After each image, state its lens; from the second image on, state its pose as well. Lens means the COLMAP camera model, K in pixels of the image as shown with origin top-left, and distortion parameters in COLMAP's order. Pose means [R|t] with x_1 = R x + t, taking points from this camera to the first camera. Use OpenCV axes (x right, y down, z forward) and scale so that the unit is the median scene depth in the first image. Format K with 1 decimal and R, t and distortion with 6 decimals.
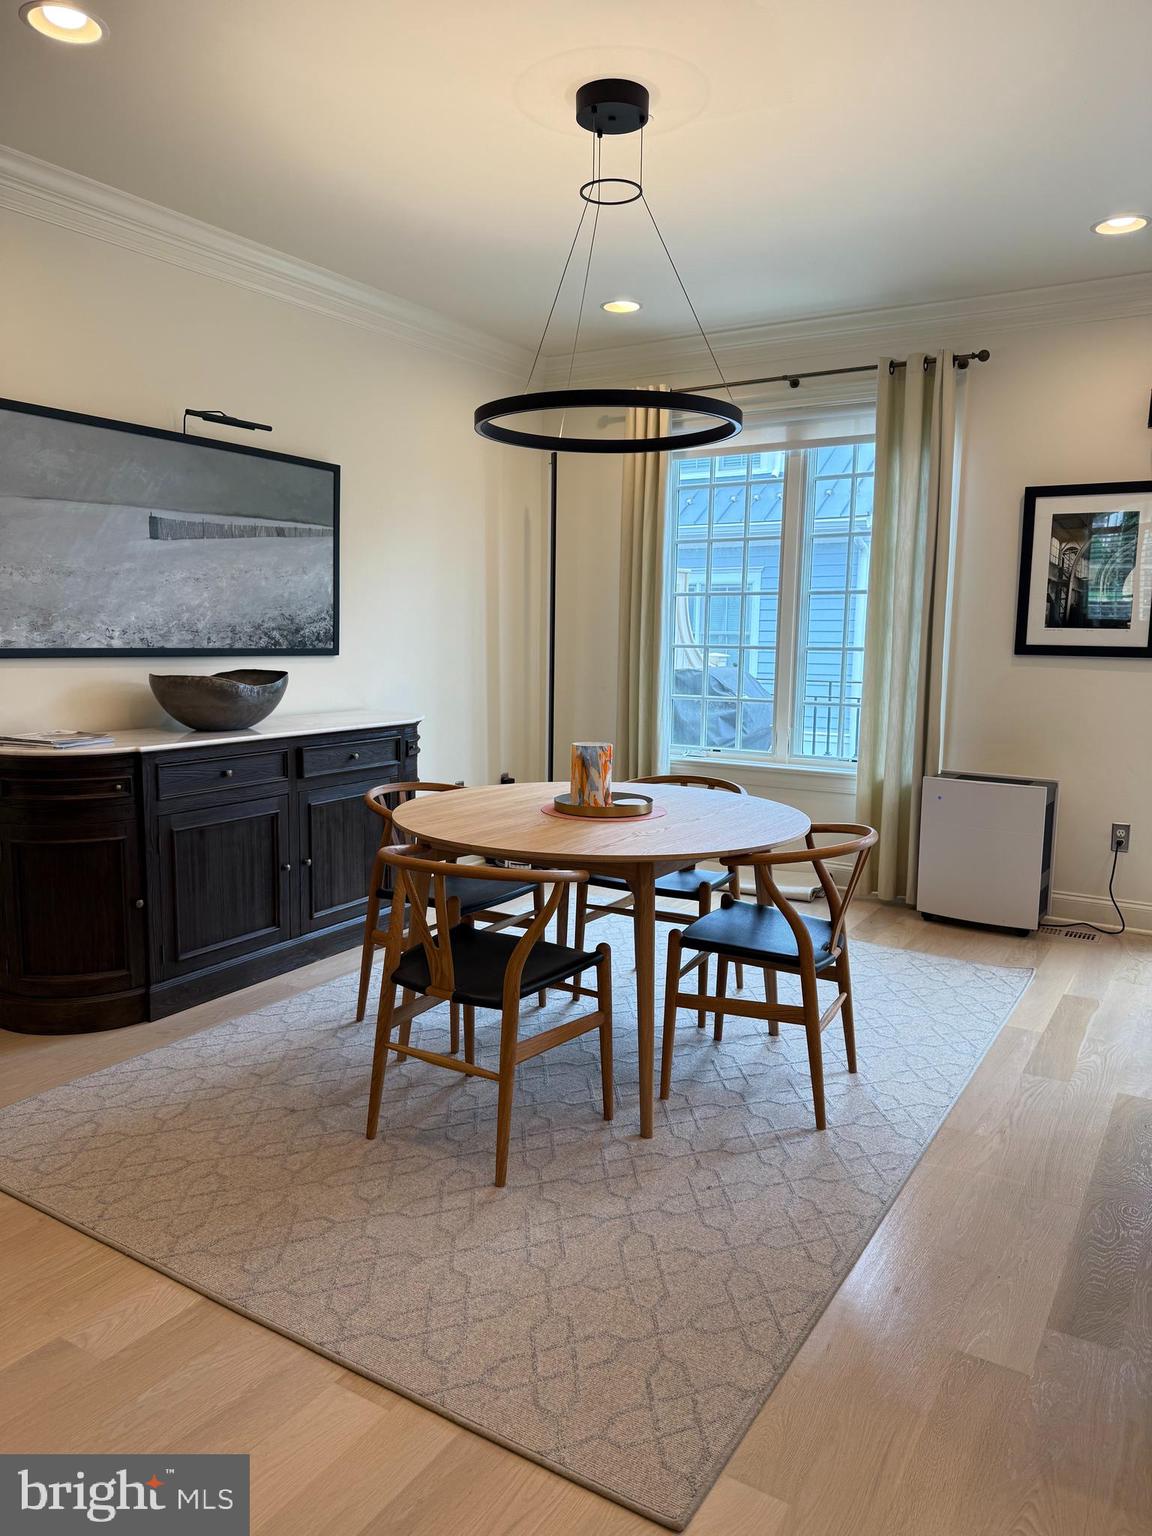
lens RADIAL K [[1081.1, 0, 581.0], [0, 1081.1, 775.2], [0, 0, 1]] dist [0.039483, -0.041210]
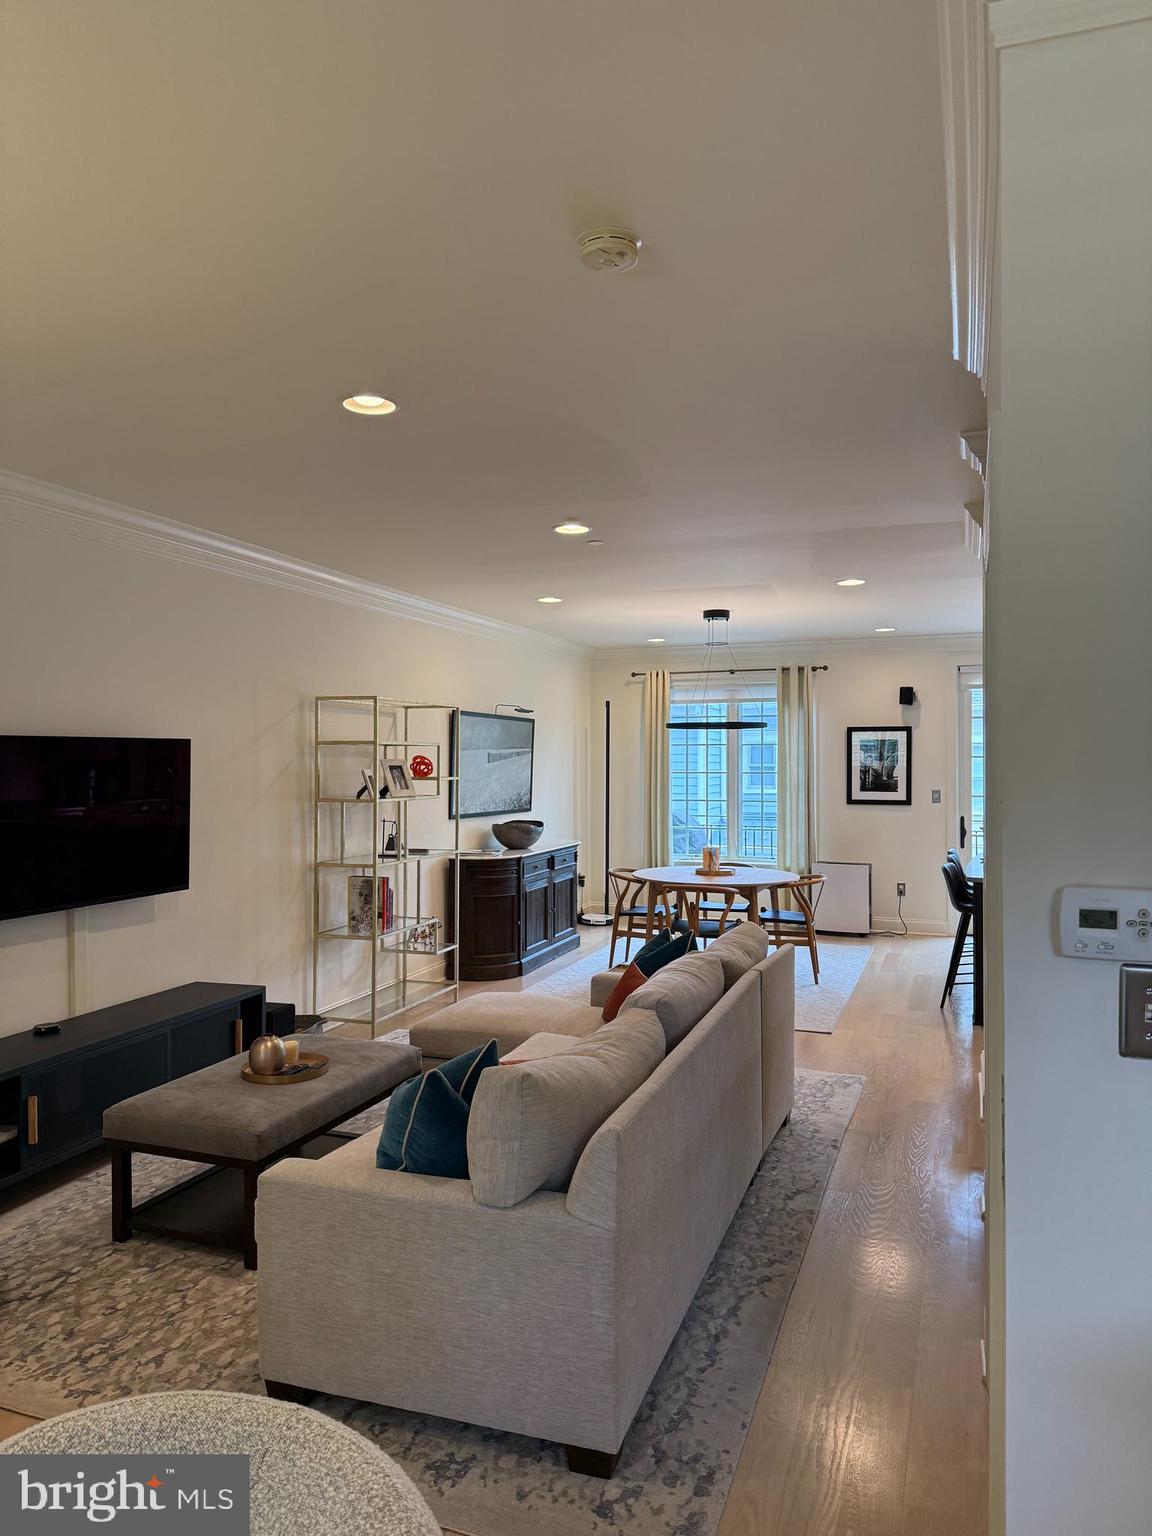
lens RADIAL K [[1068.6, 0, 580.8], [0, 1068.6, 774.7], [0, 0, 1]] dist [0.163603, -0.329547]
pose [[0.978520, -0.015256, 0.205588, -0.629771], [0.039929, 0.992399, -0.116403, 0.064182], [-0.202250, 0.122112, 0.971691, -1.097551]]
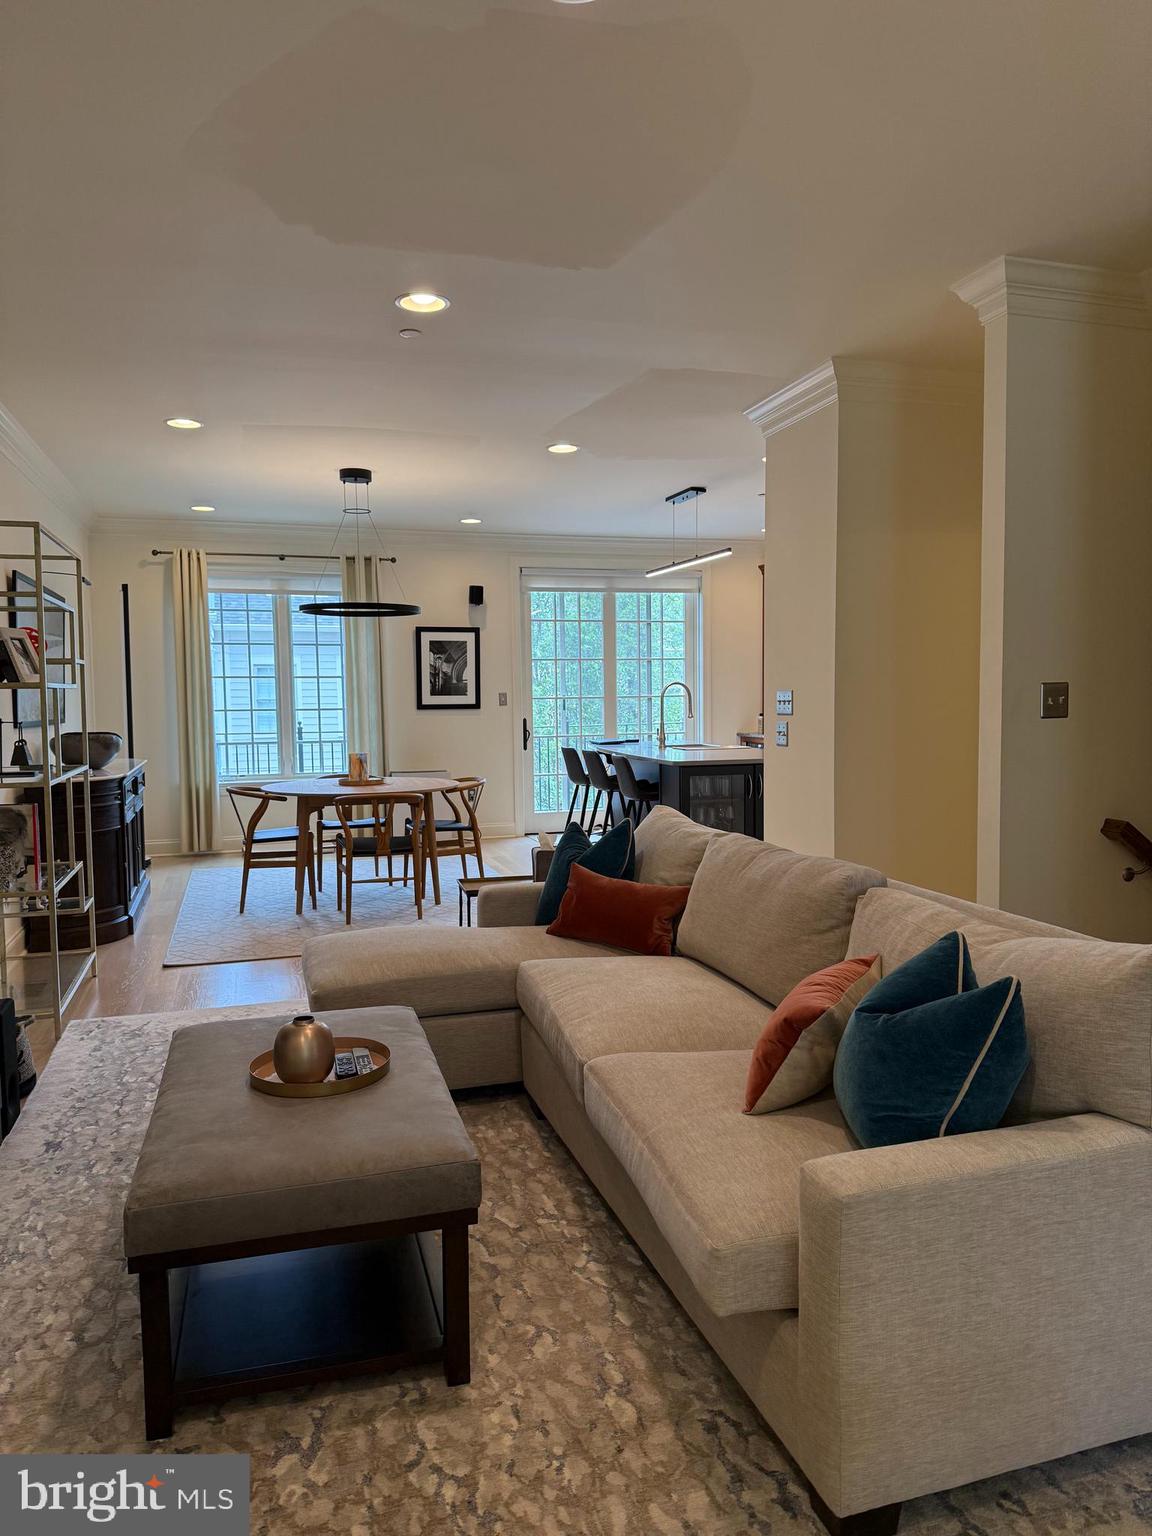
lens RADIAL K [[1068.6, 0, 580.8], [0, 1068.6, 774.7], [0, 0, 1]] dist [0.163603, -0.329547]
pose [[0.661570, -0.076899, 0.745930, -1.026959], [0.120503, 0.992703, -0.004536, 0.060138], [-0.740138, 0.092888, 0.666009, -0.598058]]
